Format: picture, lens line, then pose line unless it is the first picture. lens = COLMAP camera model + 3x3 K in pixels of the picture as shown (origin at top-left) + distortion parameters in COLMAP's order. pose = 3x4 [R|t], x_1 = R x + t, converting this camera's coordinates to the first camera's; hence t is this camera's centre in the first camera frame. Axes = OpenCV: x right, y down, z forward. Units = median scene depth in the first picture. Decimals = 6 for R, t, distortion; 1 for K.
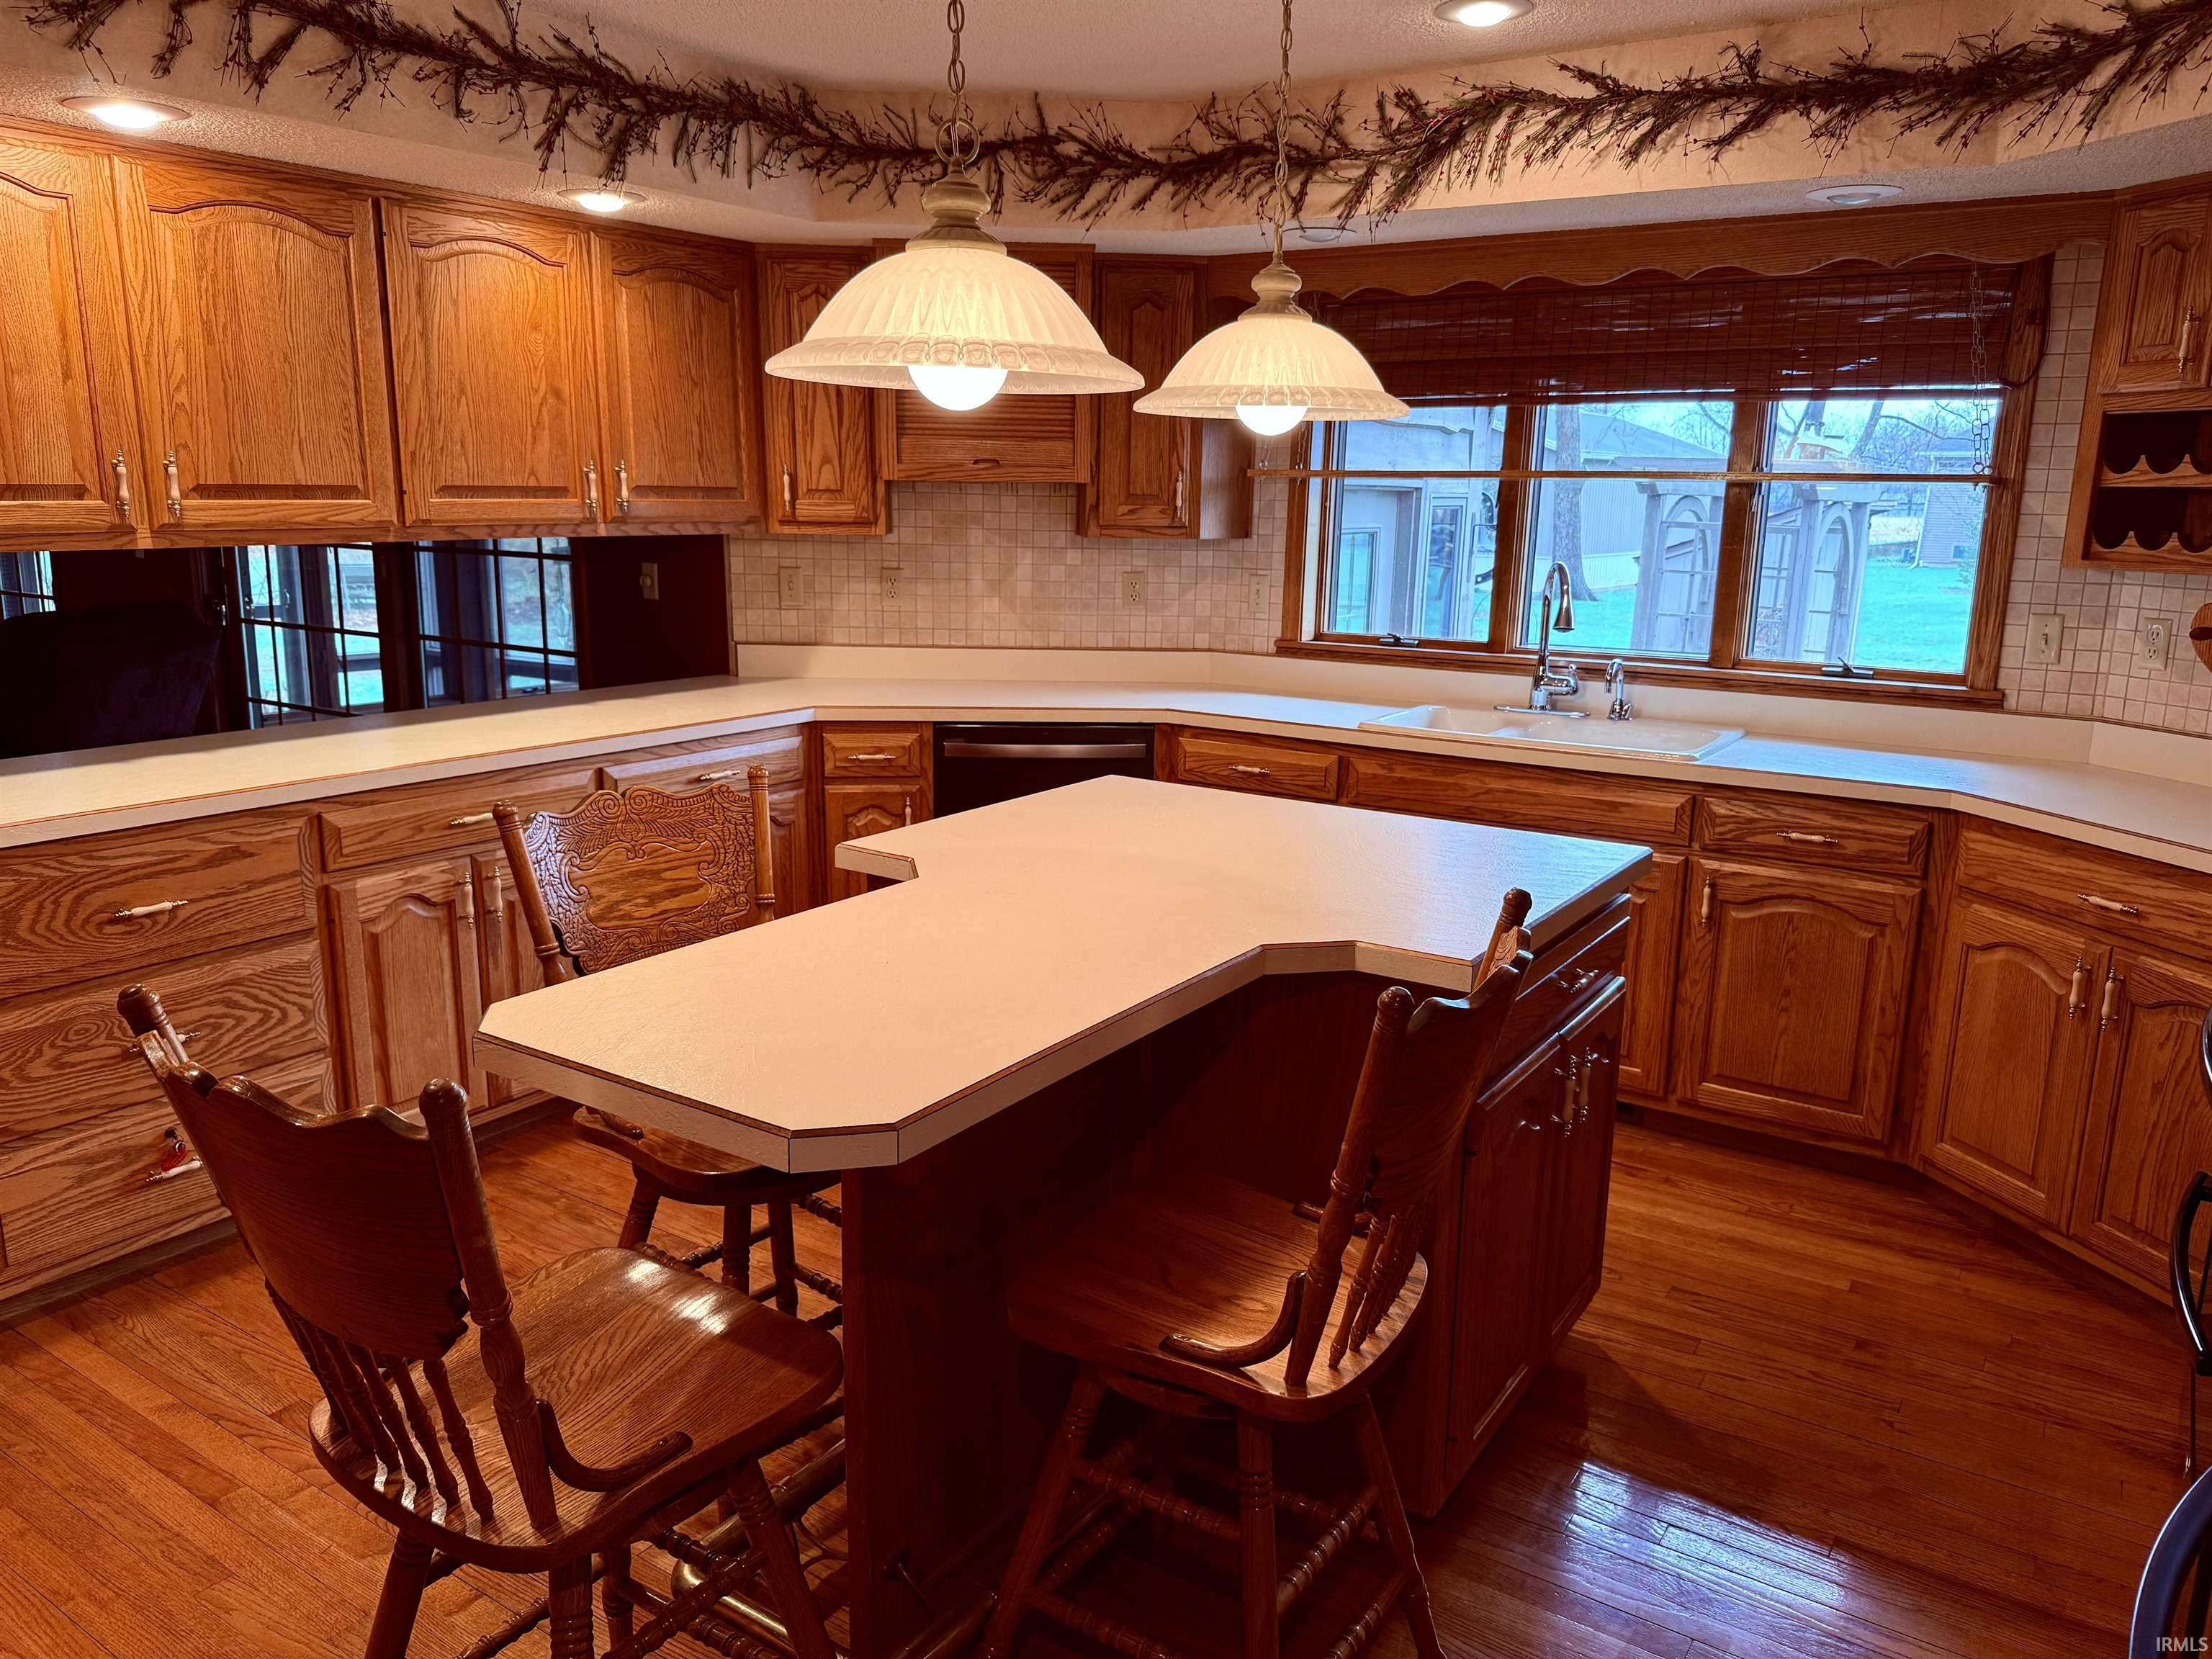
lens RADIAL K [[1574.2, 0, 1111.7], [0, 1574.2, 836.6], [0, 0, 1]] dist [-0.007214, 0.000093]
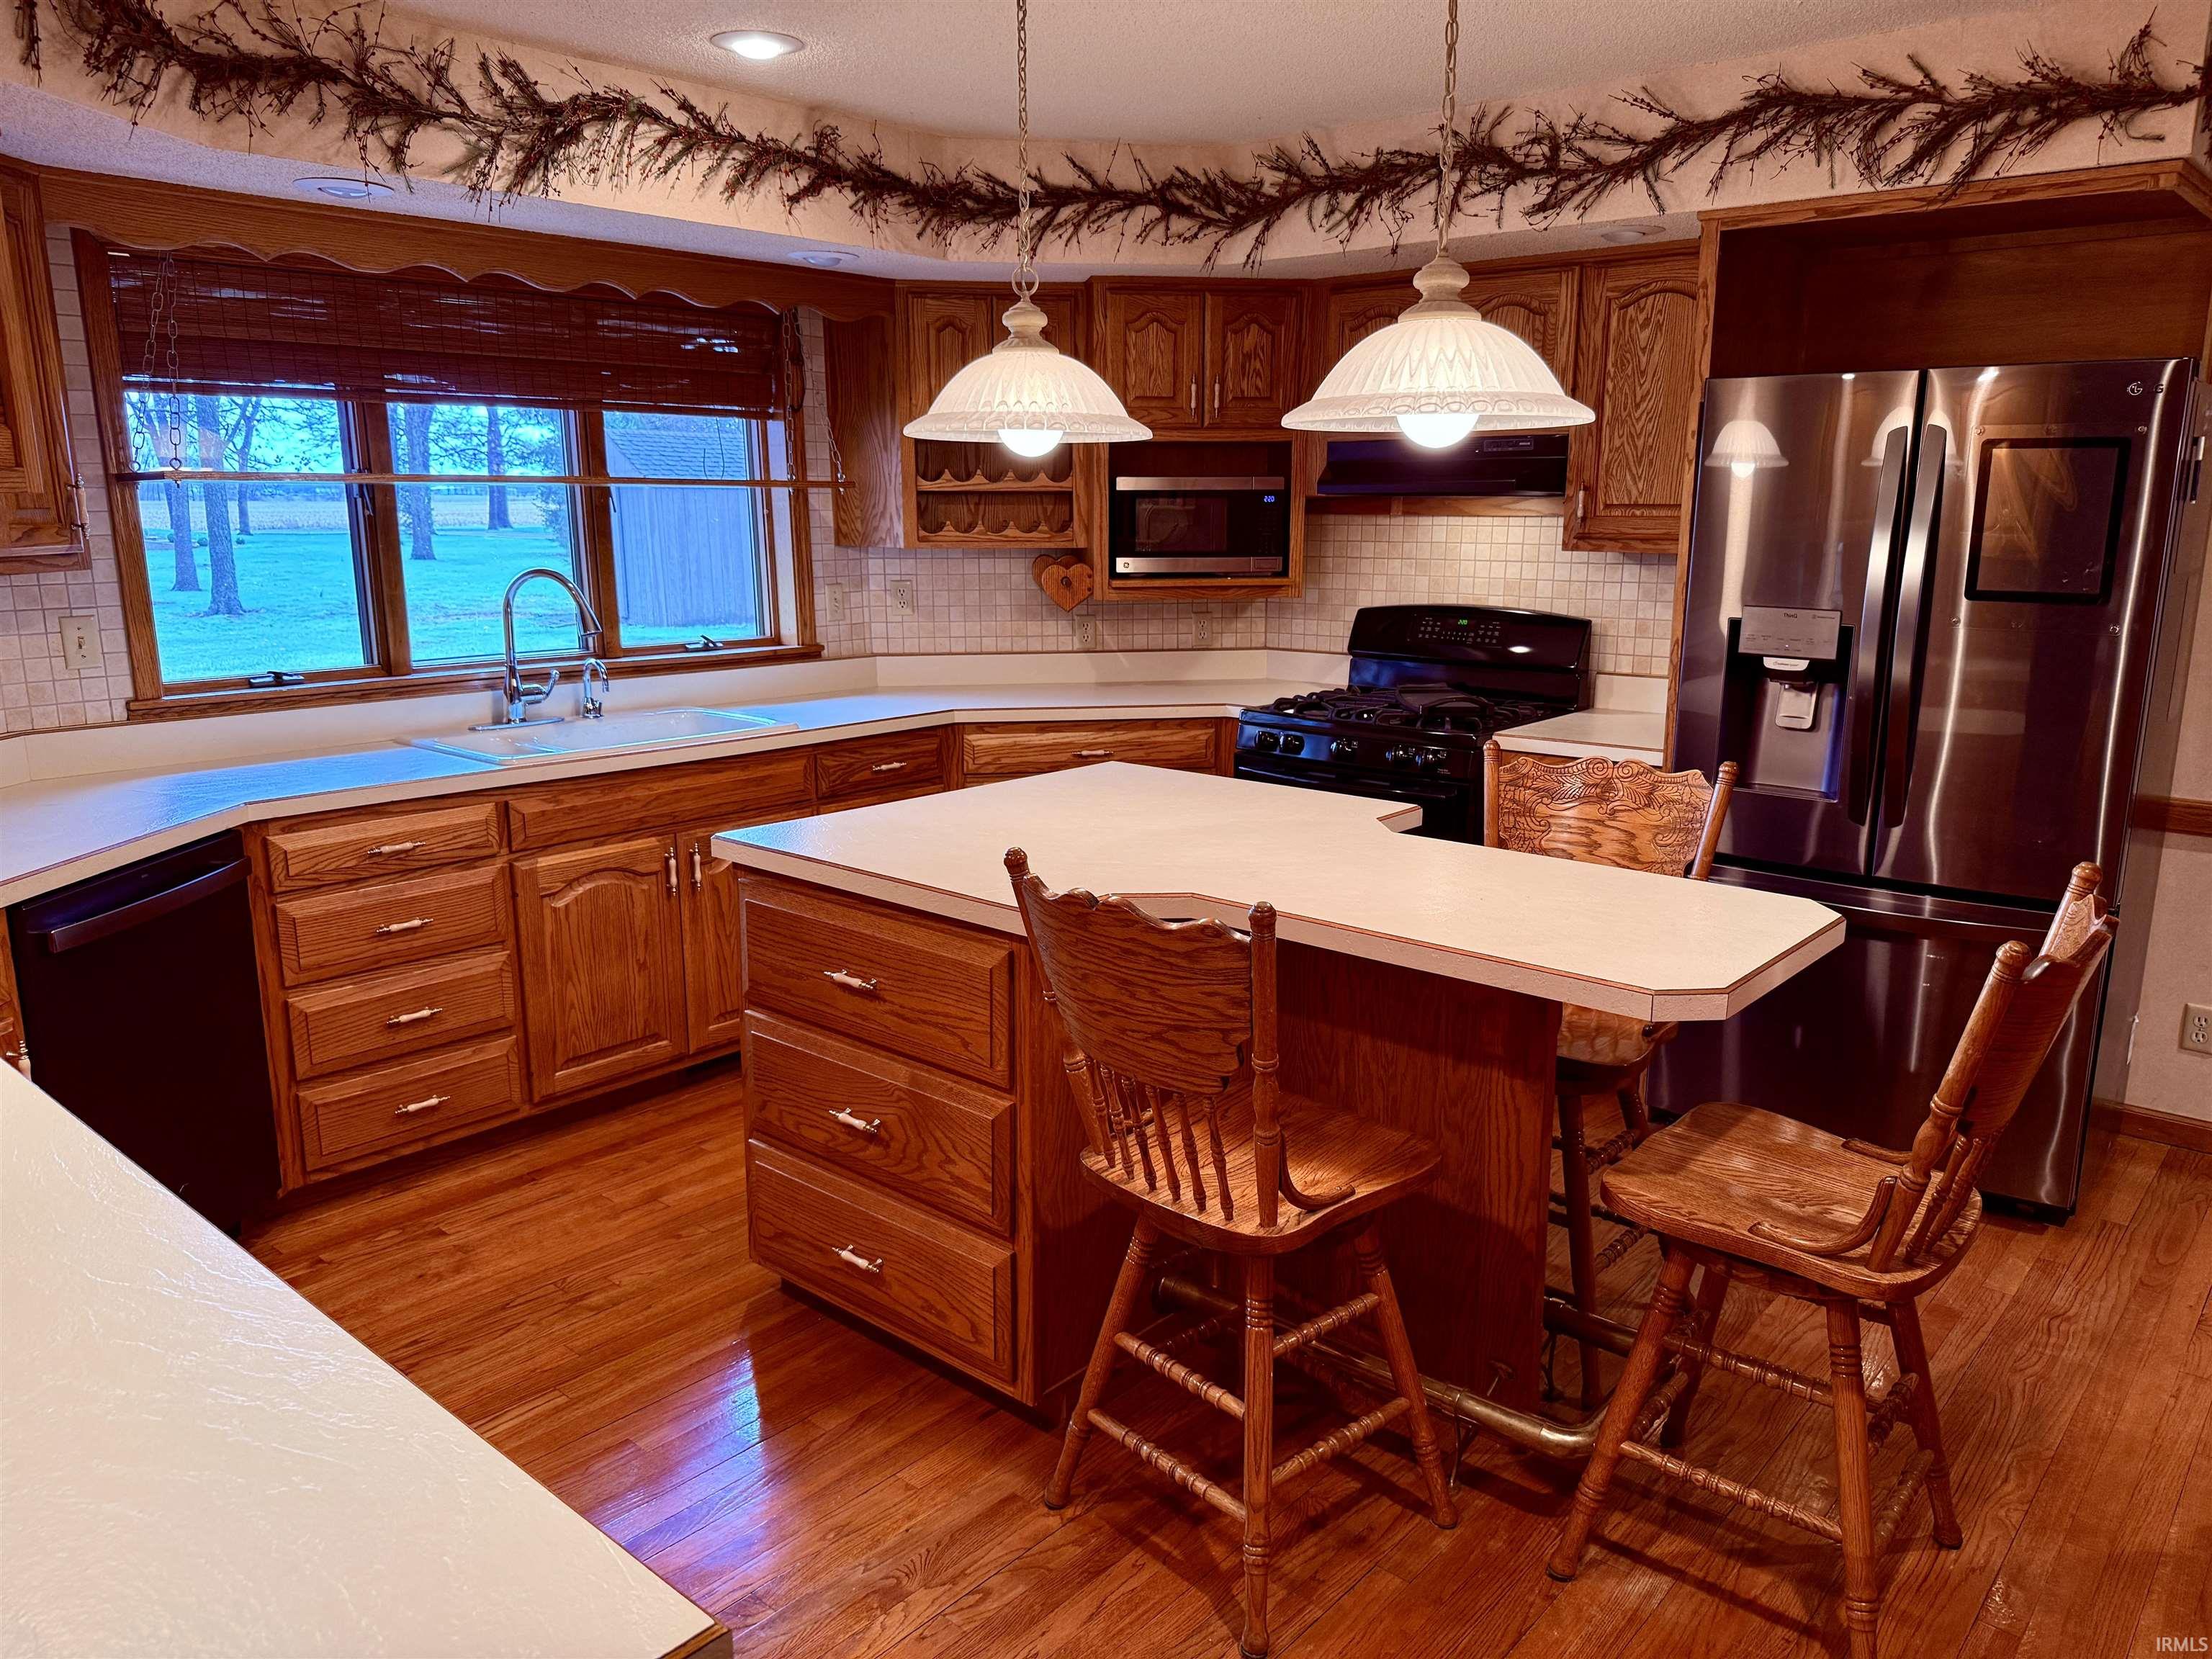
lens RADIAL K [[1606.9, 0, 1114.9], [0, 1606.9, 838.4], [0, 0, 1]] dist [0.057076, -0.038922]
pose [[0.150832, -0.219155, 0.963961, -0.767421], [0.218744, 0.958344, 0.183651, -0.136759], [-0.964054, 0.183160, 0.192488, 0.554496]]
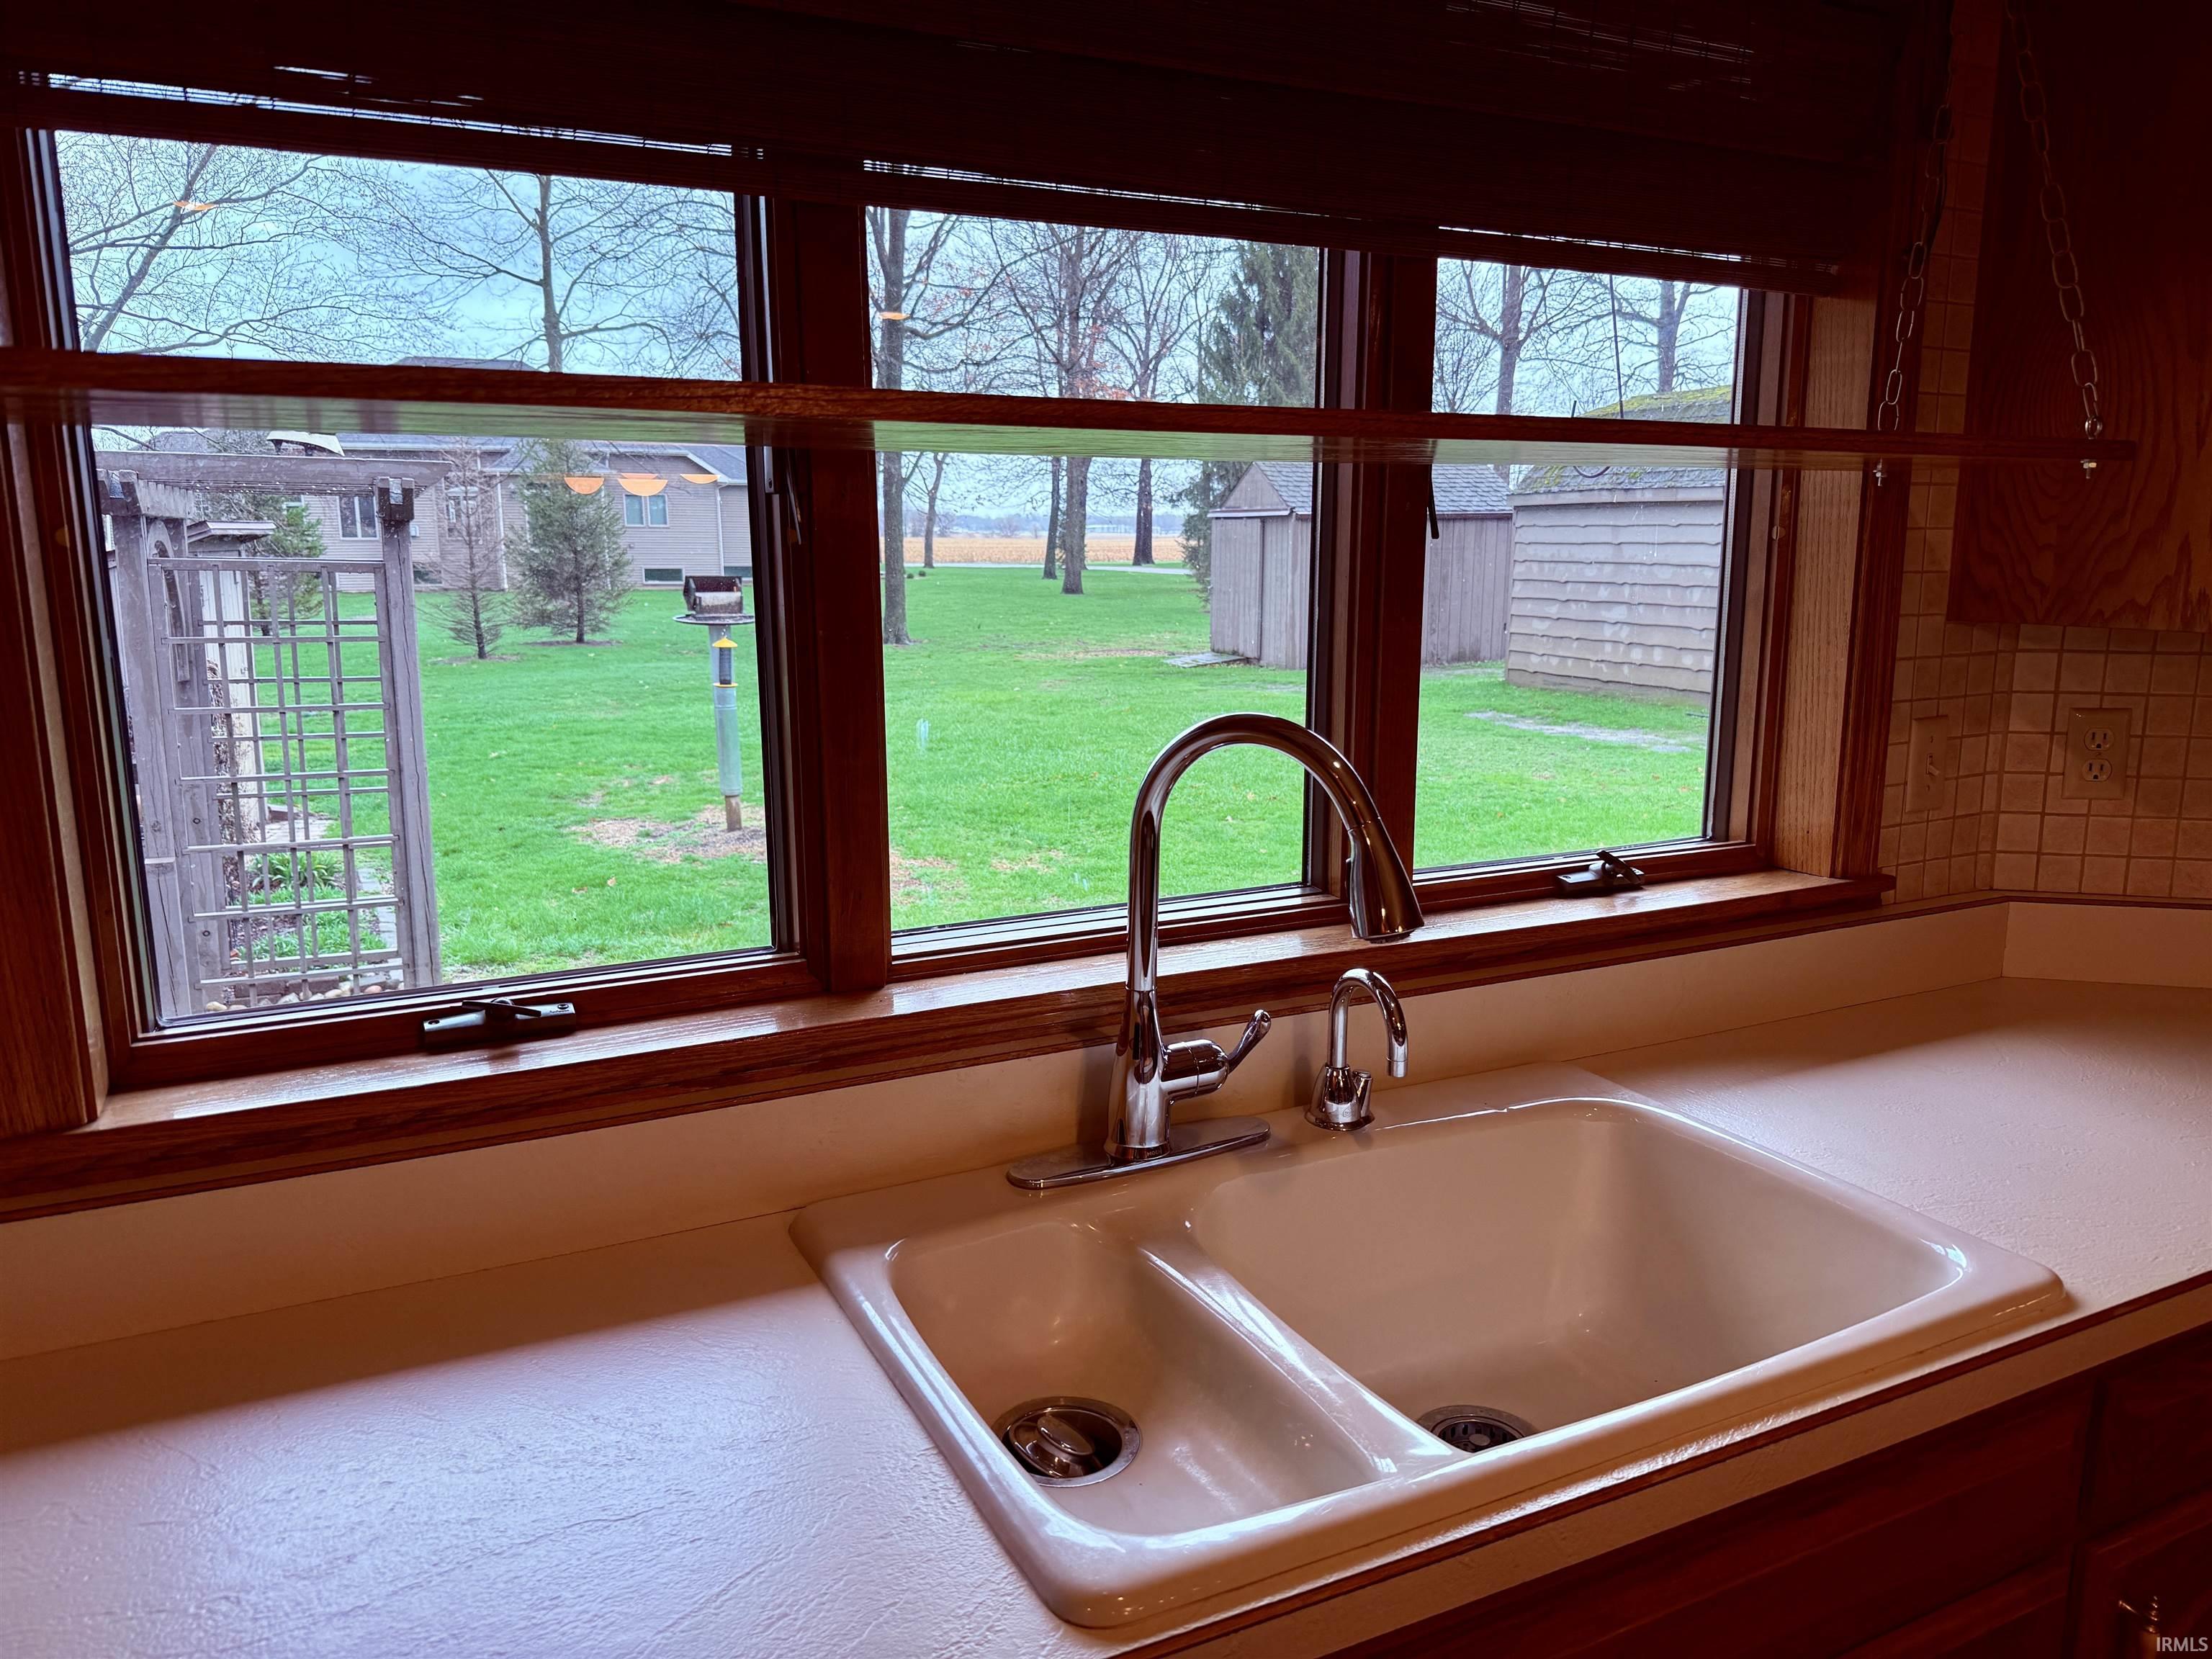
lens RADIAL K [[1574.2, 0, 1111.7], [0, 1574.2, 836.6], [0, 0, 1]] dist [-0.007214, 0.000093]
pose [[0.503805, -0.176278, 0.845640, 0.012444], [0.193259, 0.977143, 0.088554, -0.206439], [-0.841922, 0.118813, 0.526357, 0.983363]]
